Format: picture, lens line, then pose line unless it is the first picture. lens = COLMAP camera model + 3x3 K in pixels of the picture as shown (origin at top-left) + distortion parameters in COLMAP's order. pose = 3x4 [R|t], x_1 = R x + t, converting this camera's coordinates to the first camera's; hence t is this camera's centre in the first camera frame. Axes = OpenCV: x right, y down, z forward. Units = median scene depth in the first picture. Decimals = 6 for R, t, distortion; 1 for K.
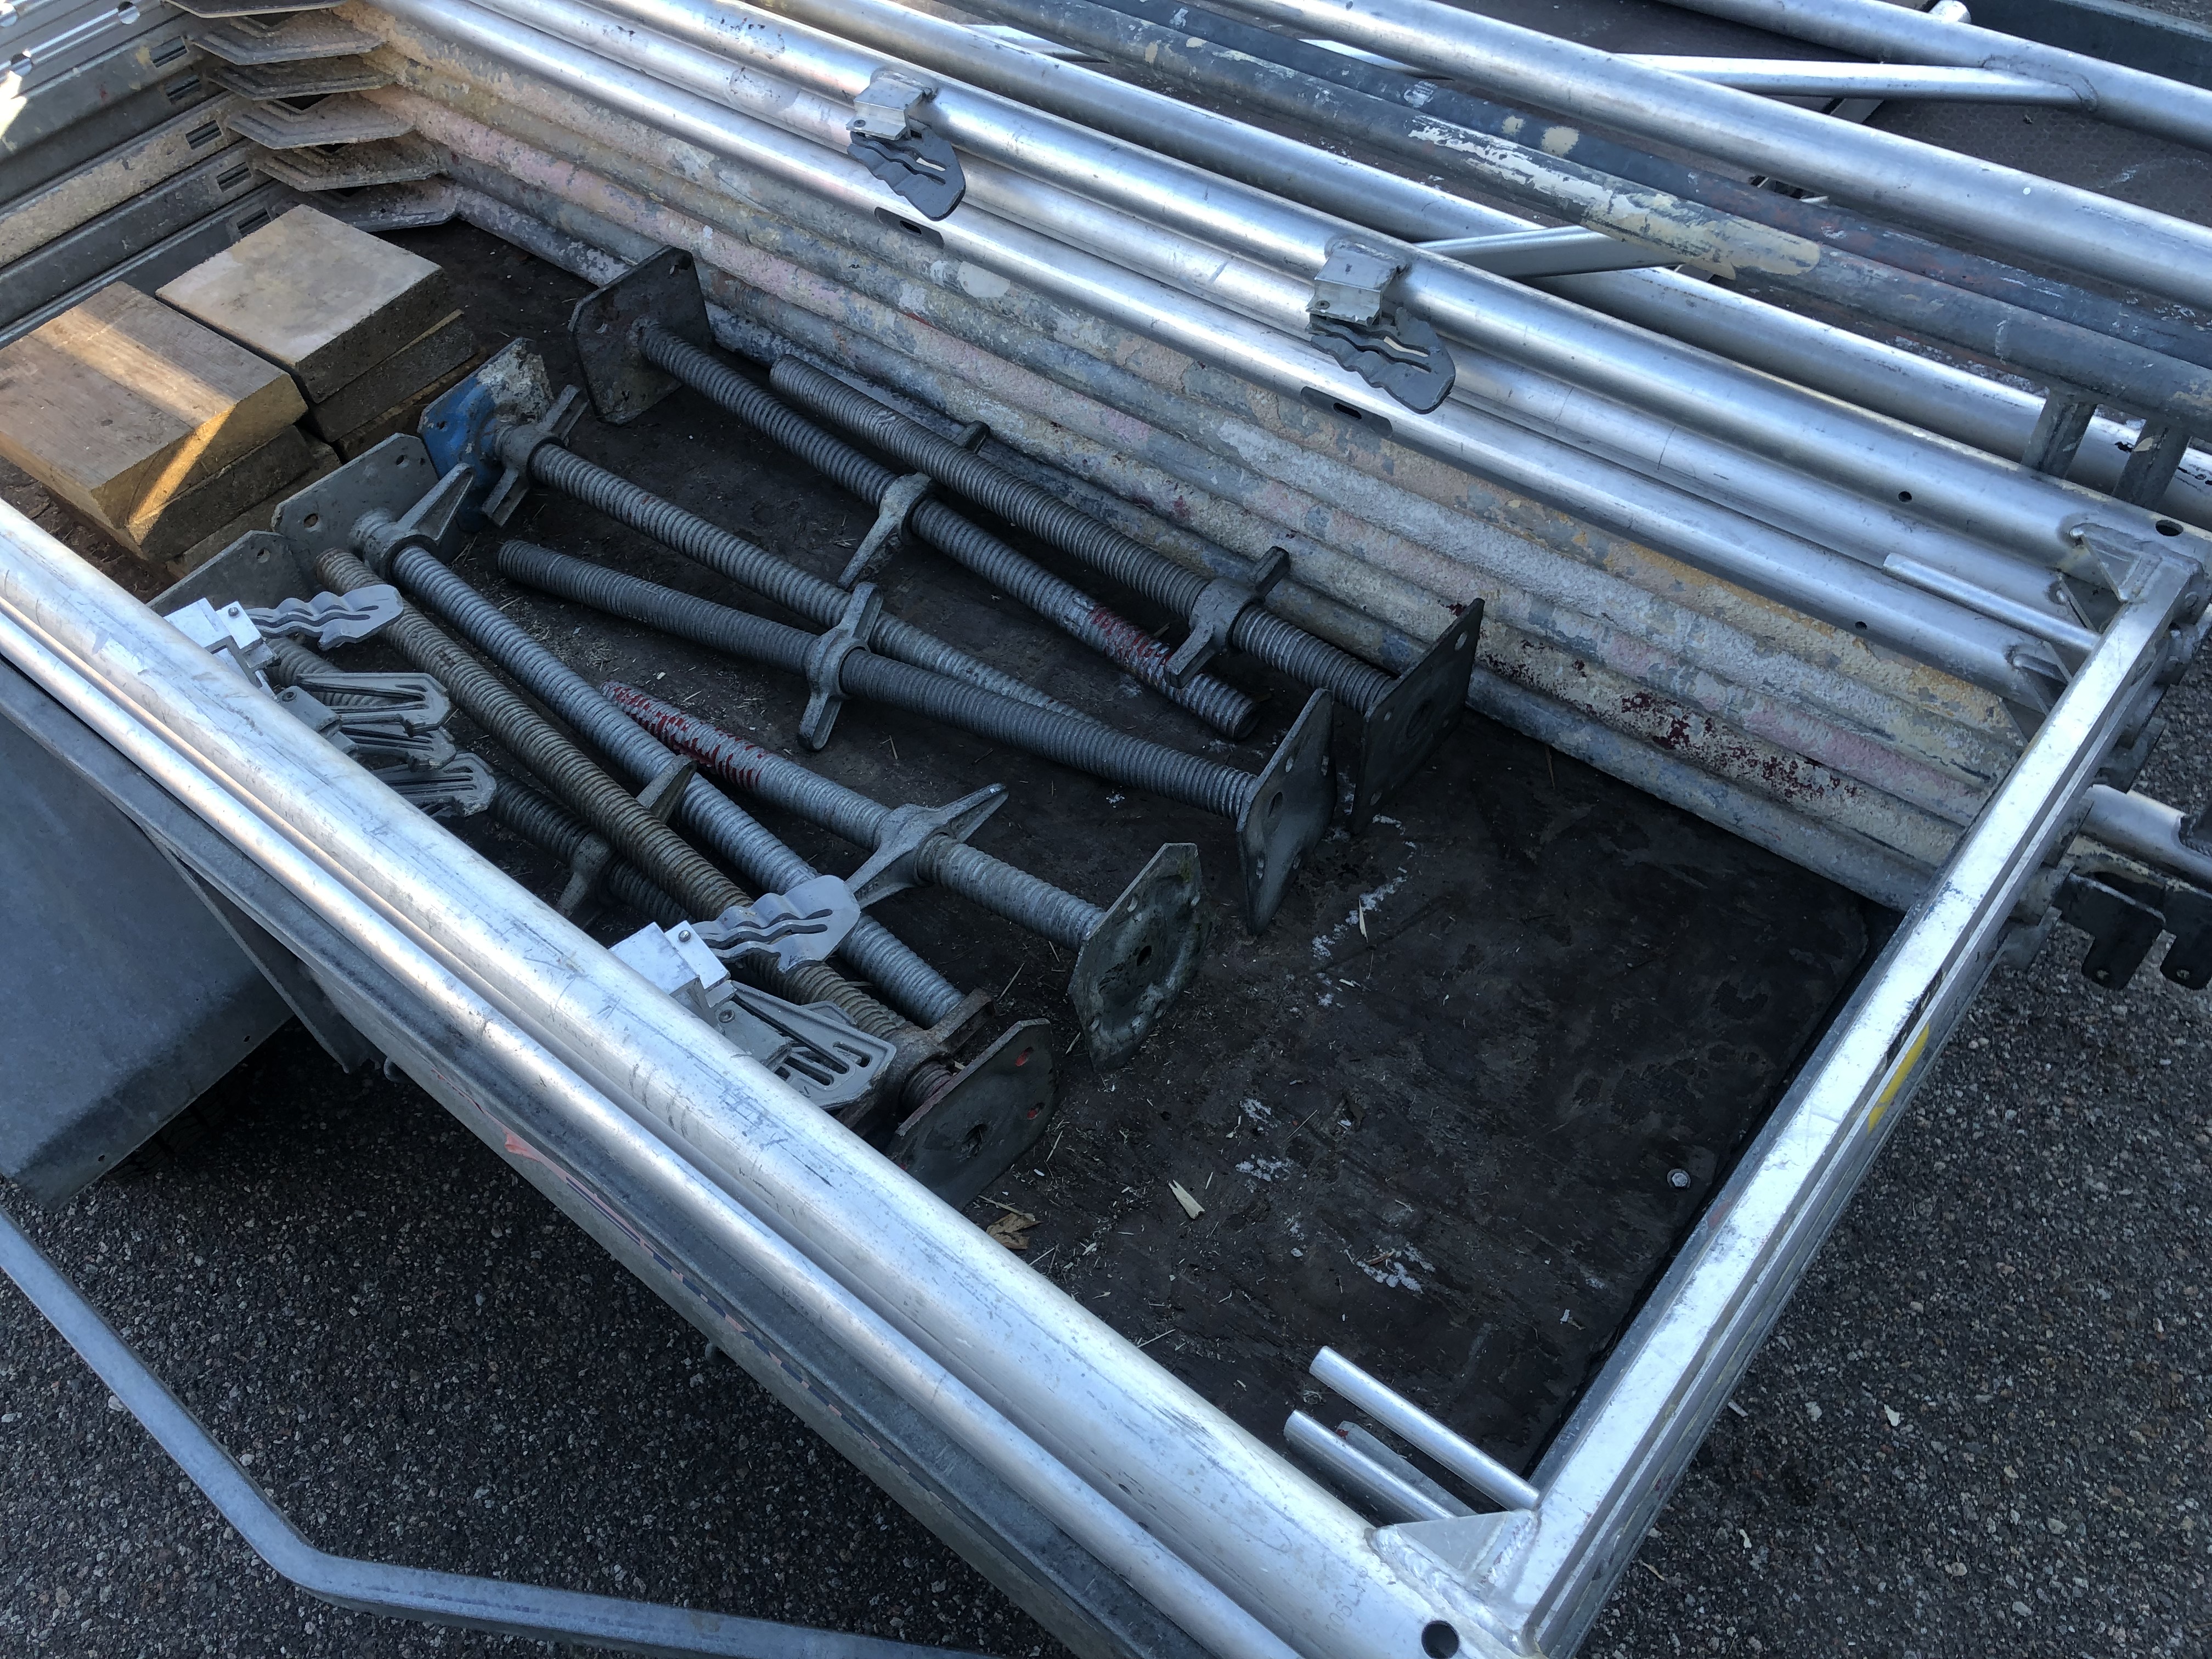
lens RADIAL K [[1804.3, 0, 1087.4], [0, 1804.3, 826.5], [0, 0, 1]] dist [0.026320, -0.017765]
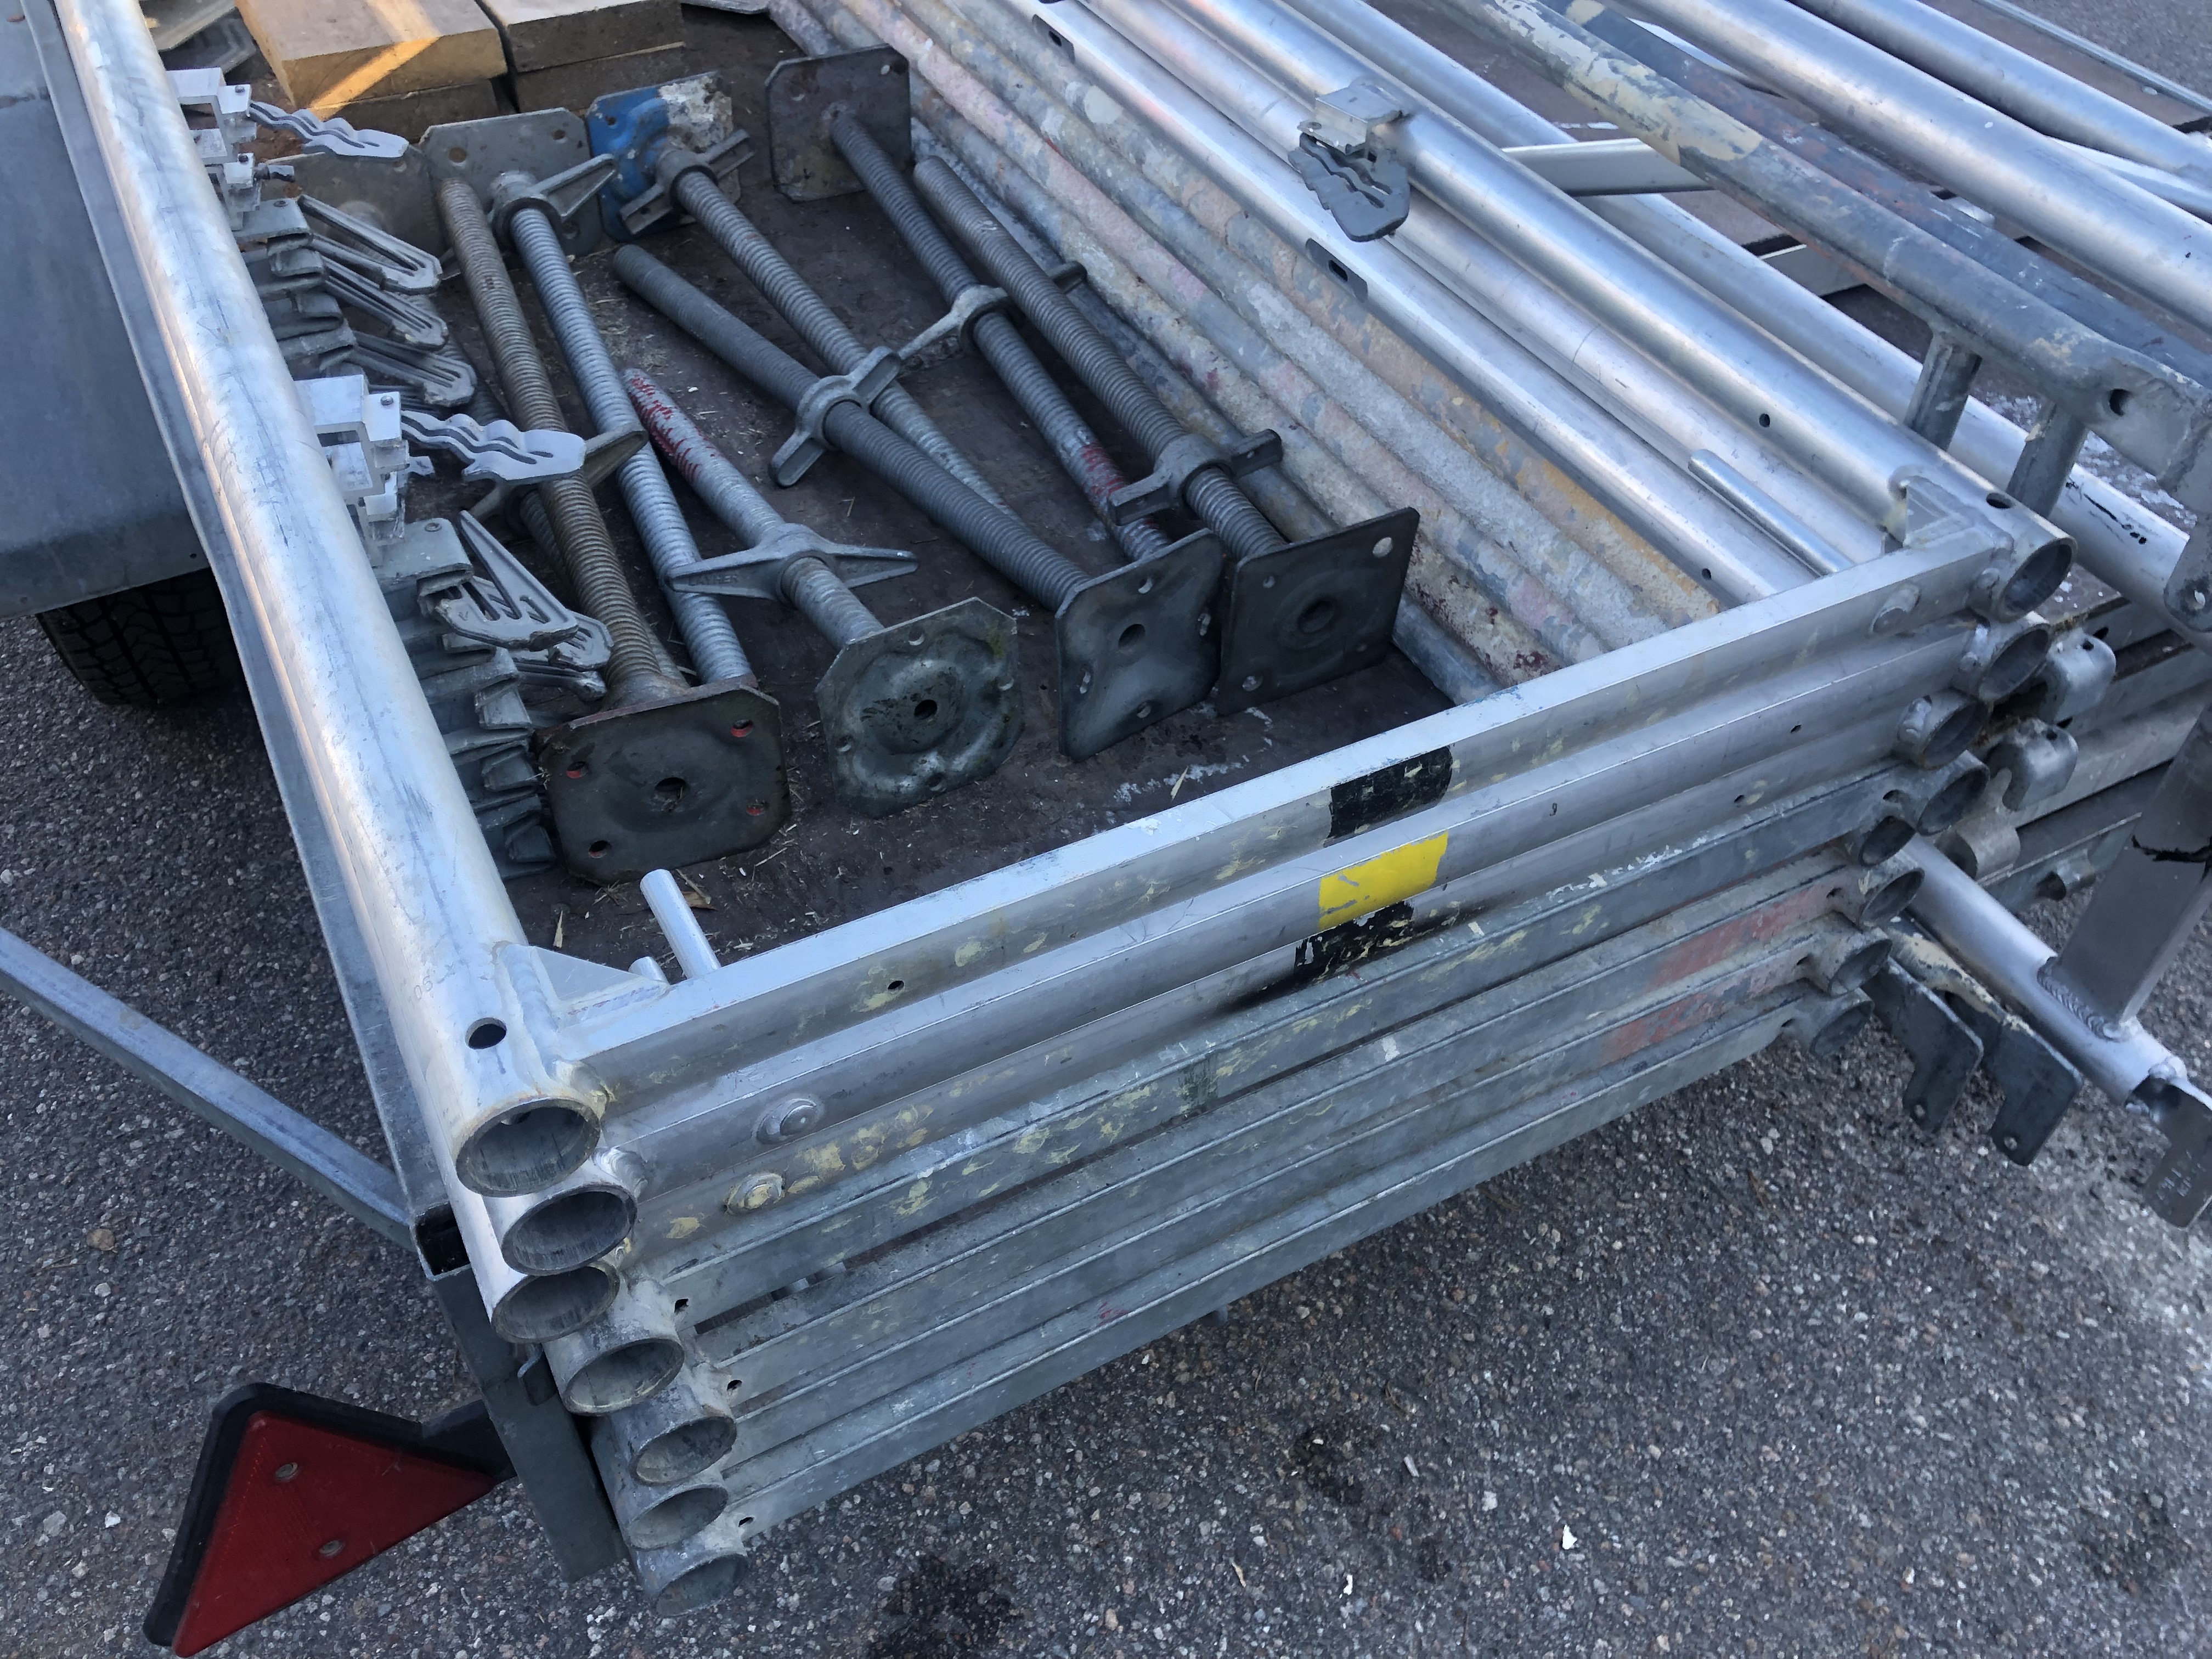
lens RADIAL K [[1804.3, 0, 1103.8], [0, 1804.3, 839.8], [0, 0, 1]] dist [0.026320, -0.017765]
pose [[0.920408, 0.347314, -0.179506, 0.272374], [-0.359581, 0.932257, -0.039974, 0.121416], [0.153462, 0.101339, 0.982944, 0.053287]]
